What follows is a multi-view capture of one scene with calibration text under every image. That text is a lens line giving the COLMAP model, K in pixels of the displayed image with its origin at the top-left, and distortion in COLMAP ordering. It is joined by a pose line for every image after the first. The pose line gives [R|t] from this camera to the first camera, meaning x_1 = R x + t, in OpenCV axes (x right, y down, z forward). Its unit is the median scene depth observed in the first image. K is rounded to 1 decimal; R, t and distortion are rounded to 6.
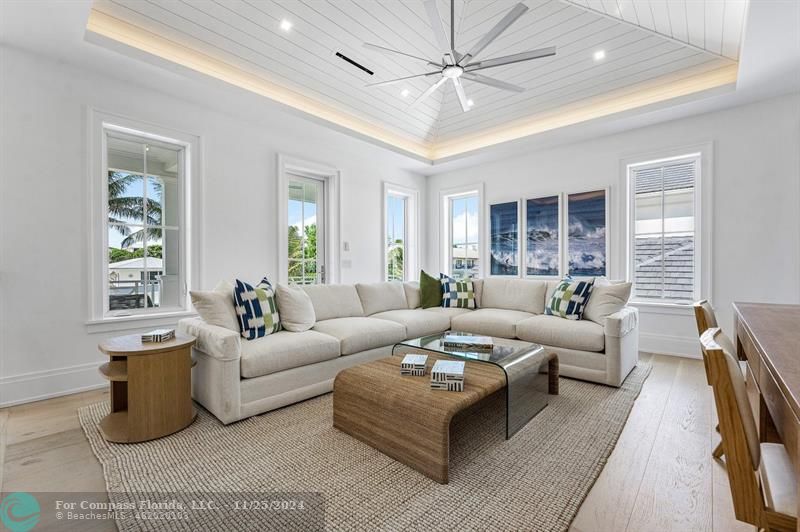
lens RADIAL K [[340.4, 0, 400.3], [0, 340.4, 266.0], [0, 0, 1]] dist [0.001378, 0.000780]
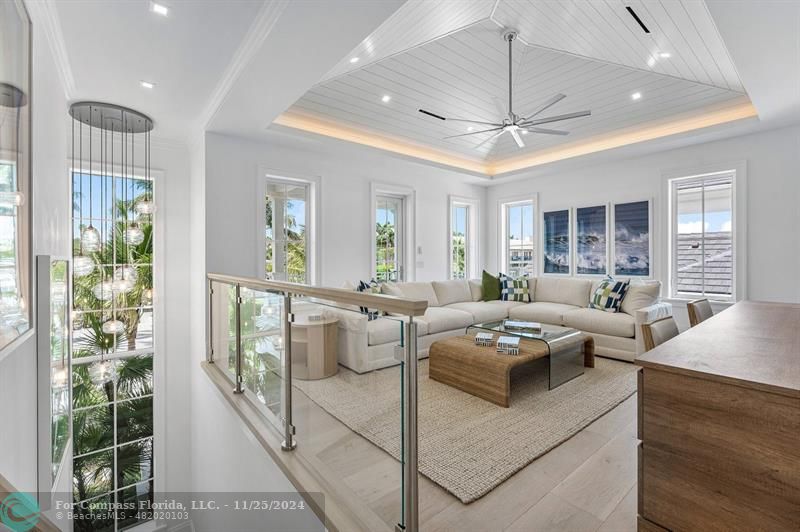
lens RADIAL K [[340.4, 0, 393.0], [0, 340.4, 264.9], [0, 0, 1]] dist [0.001378, 0.000780]
pose [[0.984922, -0.004193, -0.172946, -0.057200], [0.007937, 0.999749, 0.020963, -0.043270], [0.172815, -0.022020, 0.984708, -0.325965]]
